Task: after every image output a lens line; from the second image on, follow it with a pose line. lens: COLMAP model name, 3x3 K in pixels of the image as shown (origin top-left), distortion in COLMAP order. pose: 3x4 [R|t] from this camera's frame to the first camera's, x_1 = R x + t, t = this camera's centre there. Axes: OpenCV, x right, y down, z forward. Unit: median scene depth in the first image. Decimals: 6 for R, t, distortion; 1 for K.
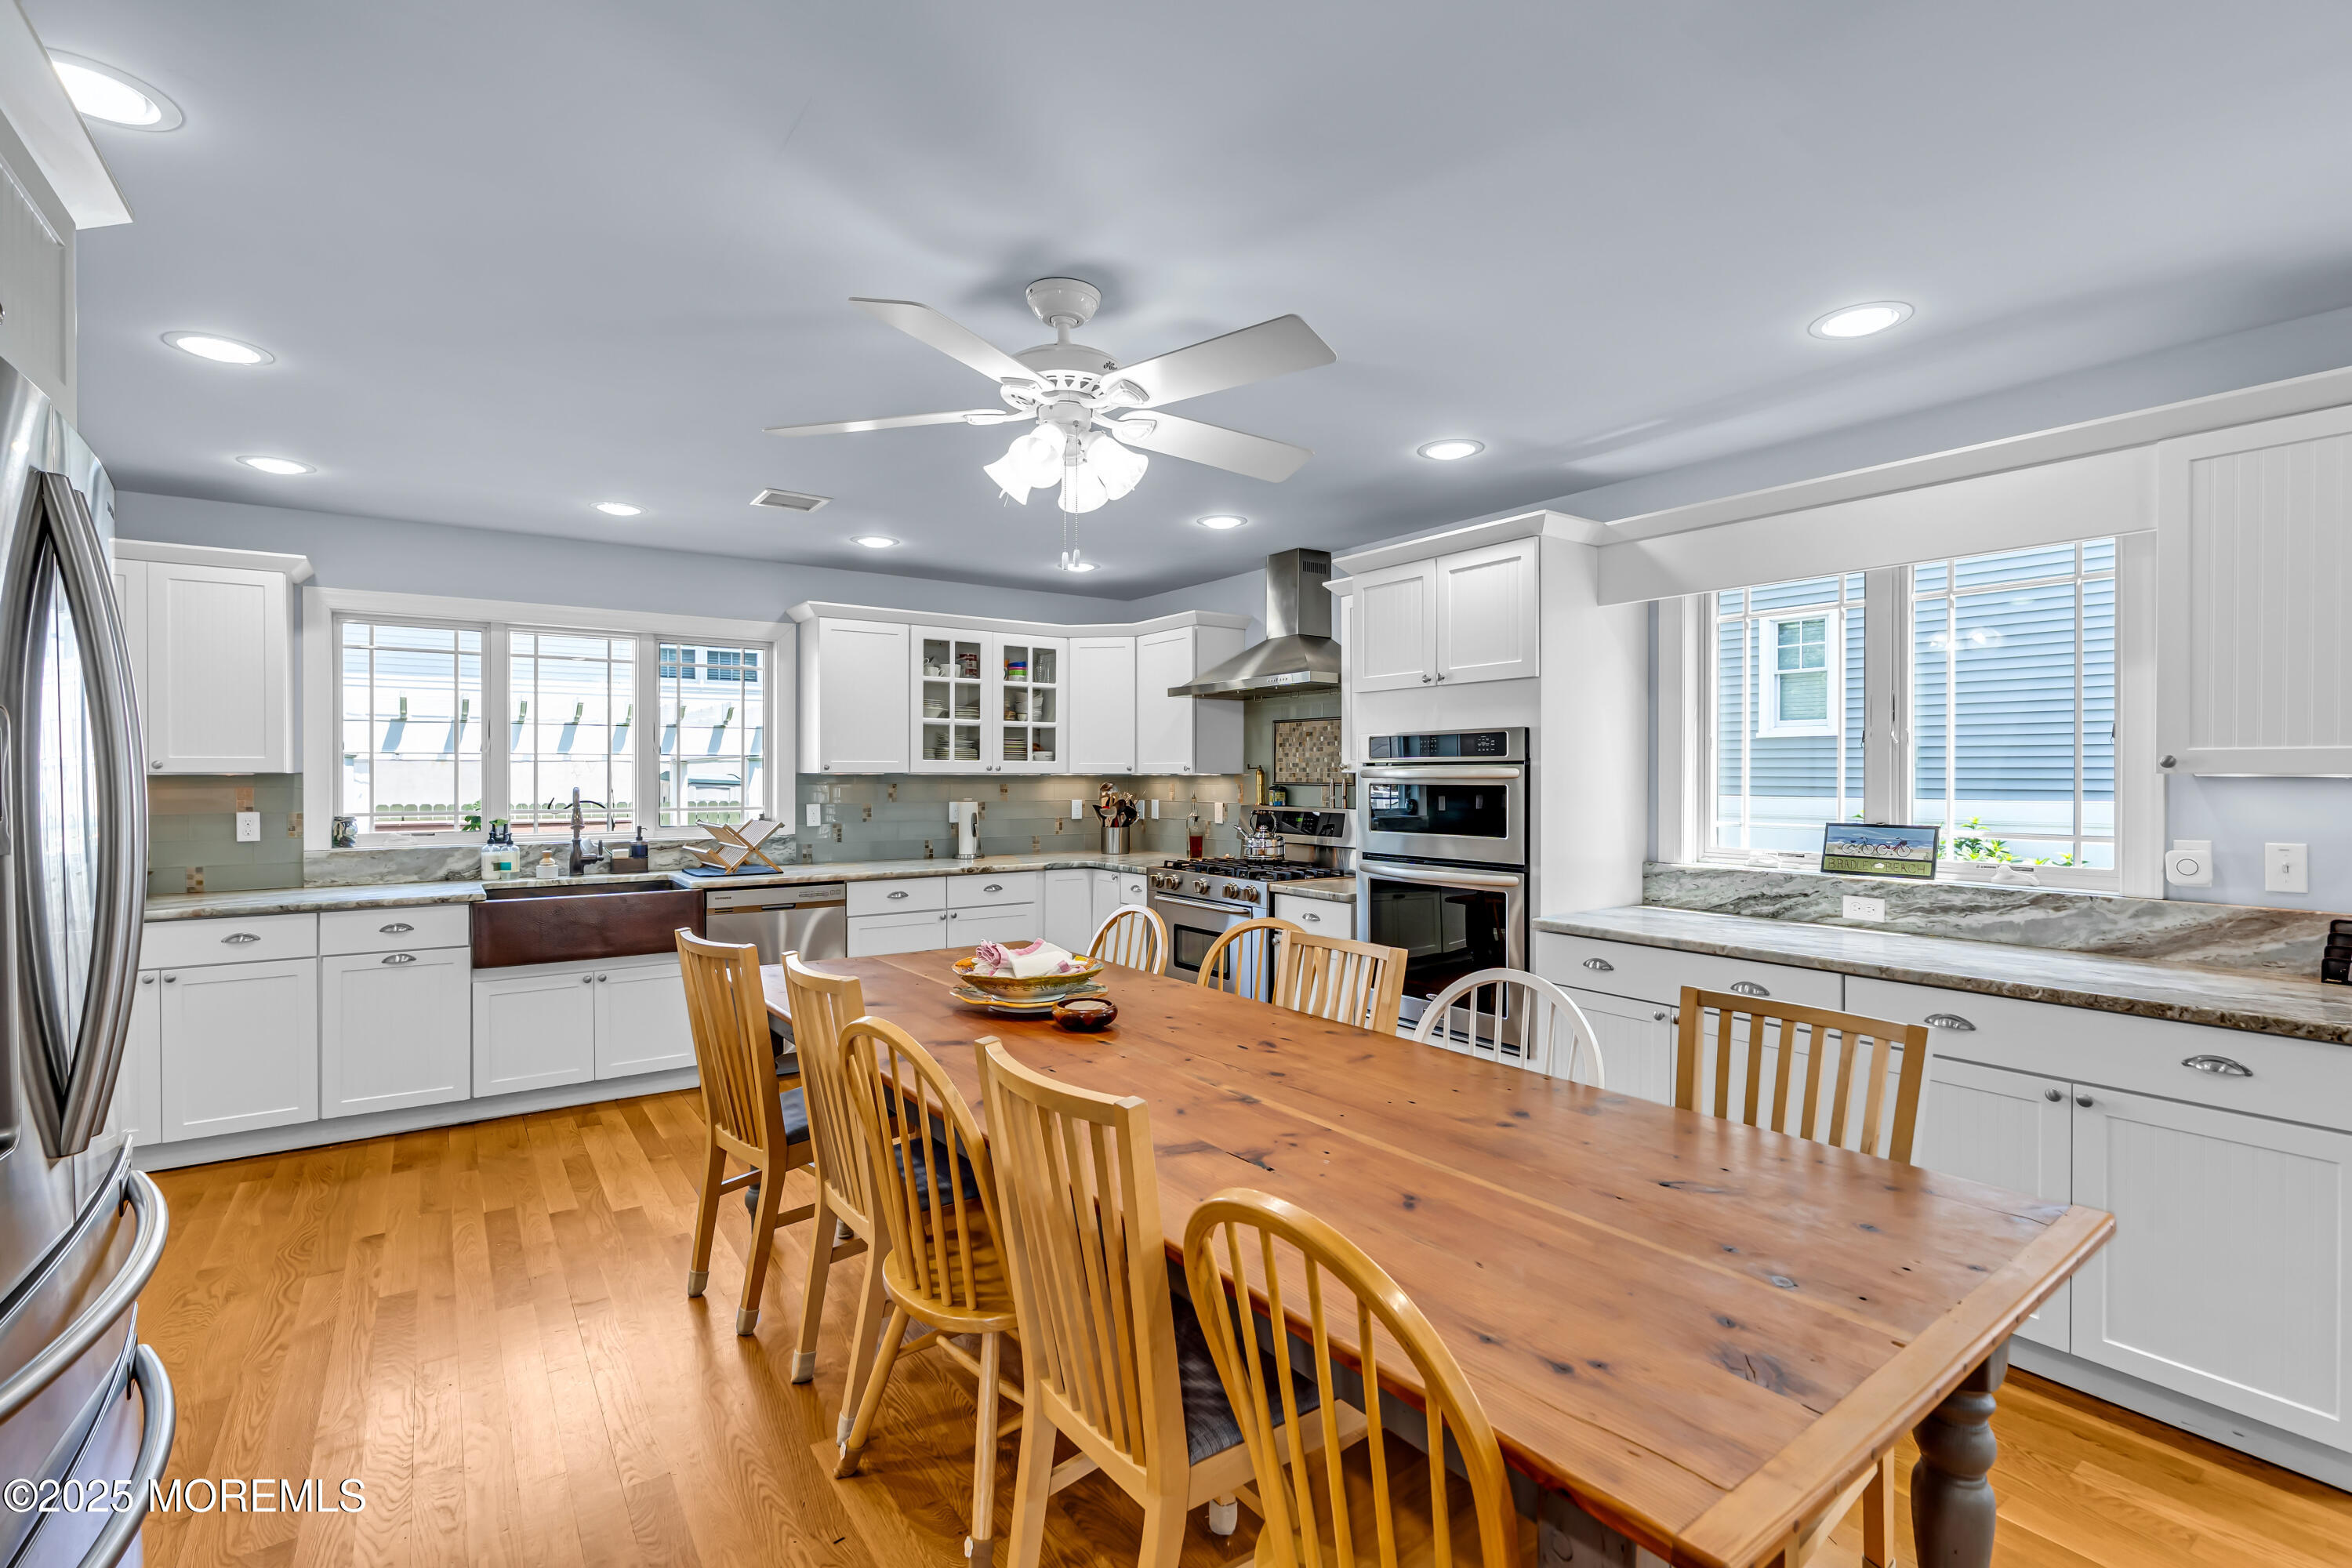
lens RADIAL K [[1075.1, 0, 1183.8], [0, 1075.1, 779.0], [0, 0, 1]] dist [-0.010592, 0.000504]
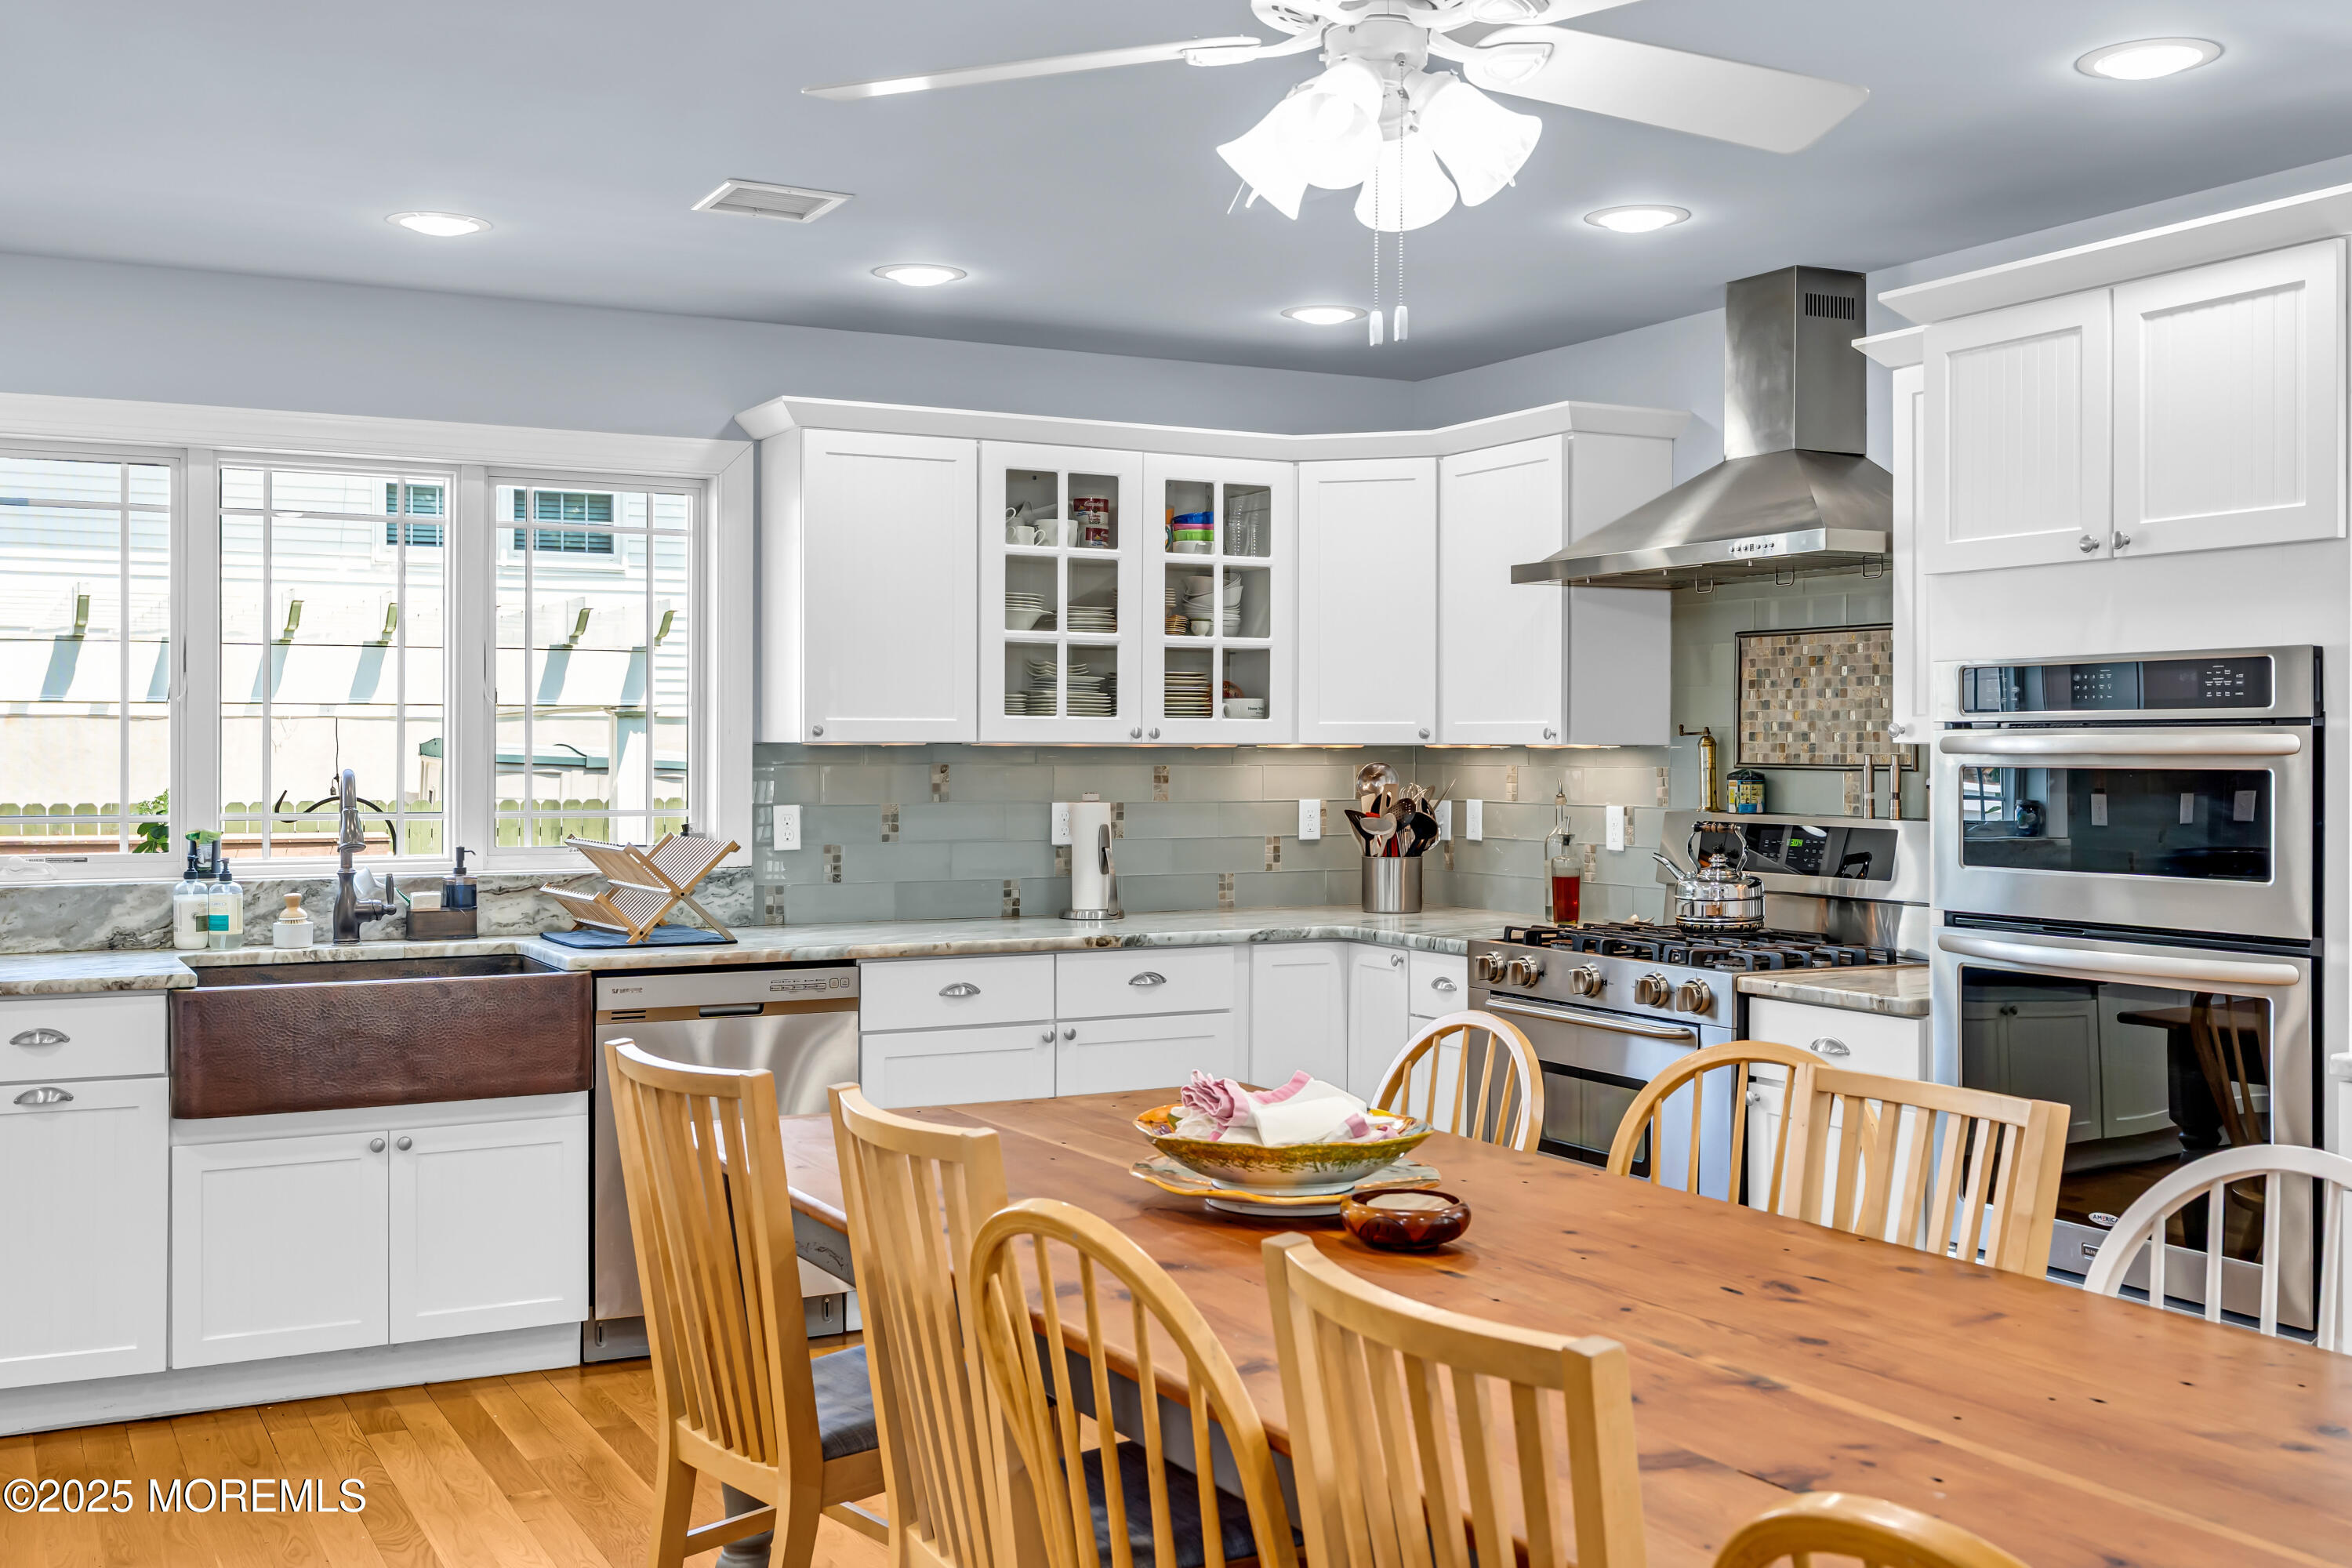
lens RADIAL K [[2345.1, 0, 1186.5], [0, 2345.1, 750.2], [0, 0, 1]] dist [0.009264, 0.000000]
pose [[0.991978, 0.001735, -0.126398, -0.031759], [-0.002075, 0.999995, -0.002562, 0.000649], [0.126393, 0.002804, 0.991976, -0.063430]]
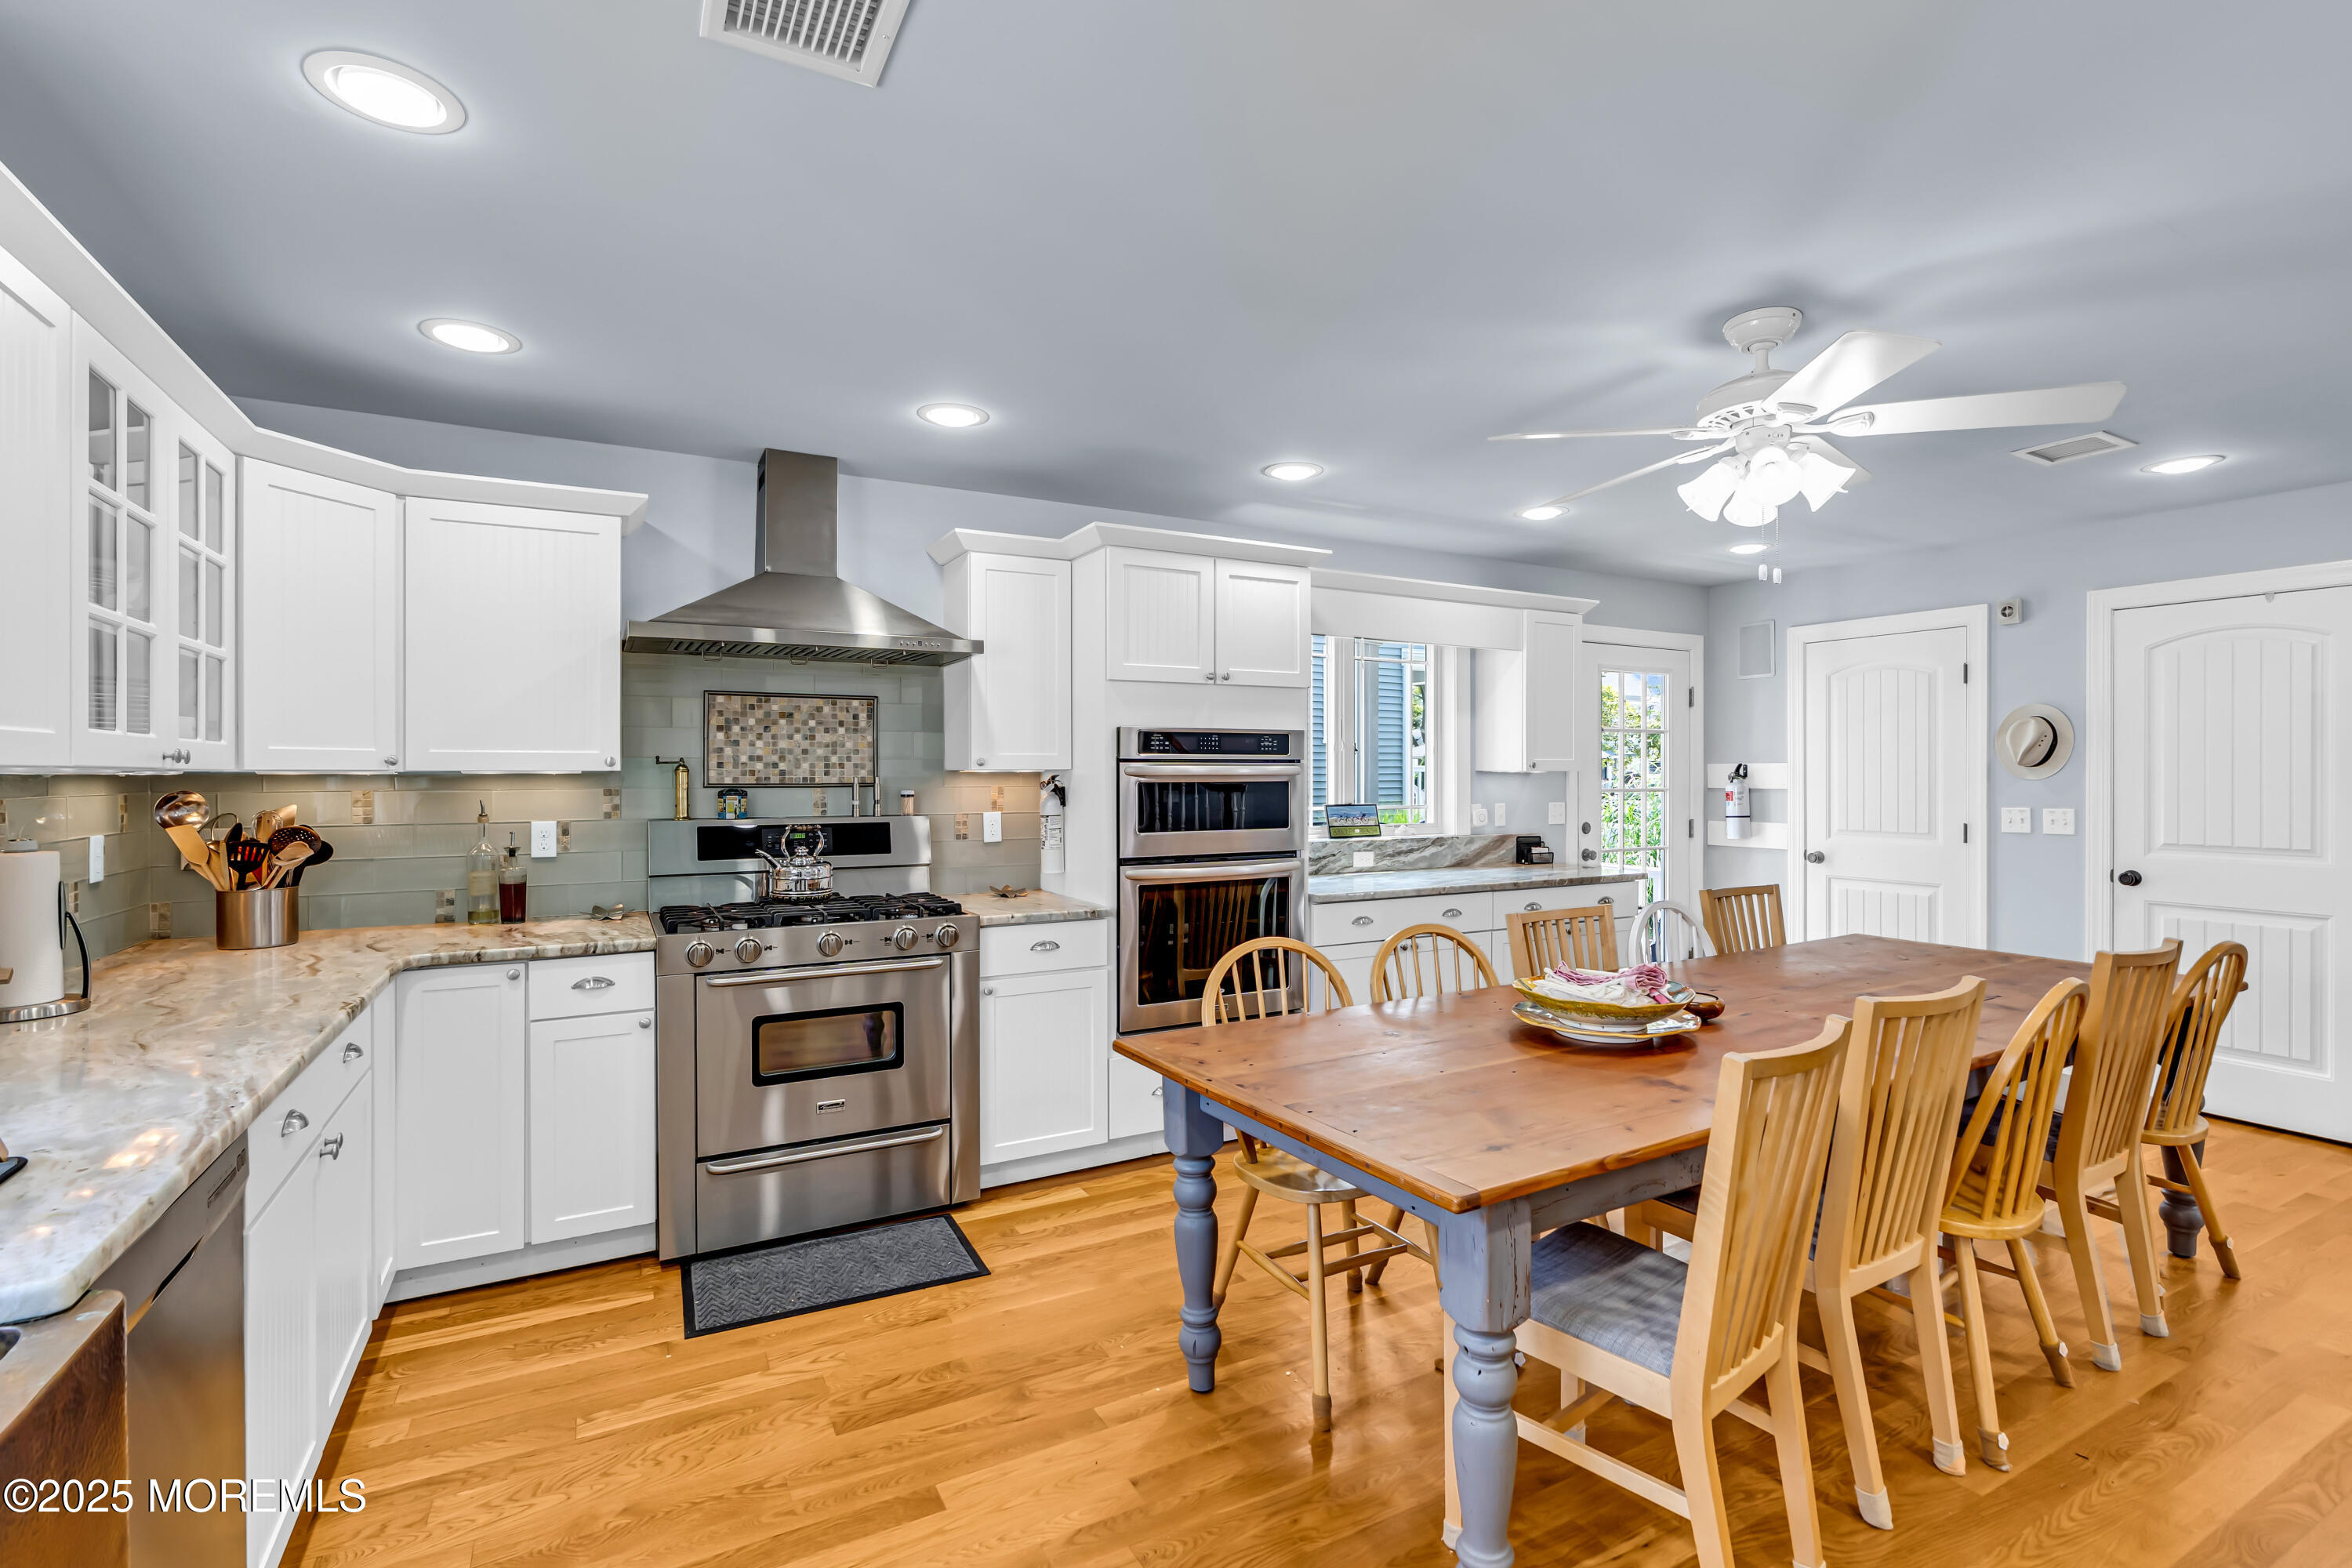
lens RADIAL K [[1075.1, 0, 1181.6], [0, 1075.1, 778.6], [0, 0, 1]] dist [-0.010592, 0.000504]
pose [[0.109134, -0.007770, 0.993997, -0.668713], [0.004135, 0.999964, 0.007363, -0.004804], [-0.994018, 0.003307, 0.109162, 0.790816]]
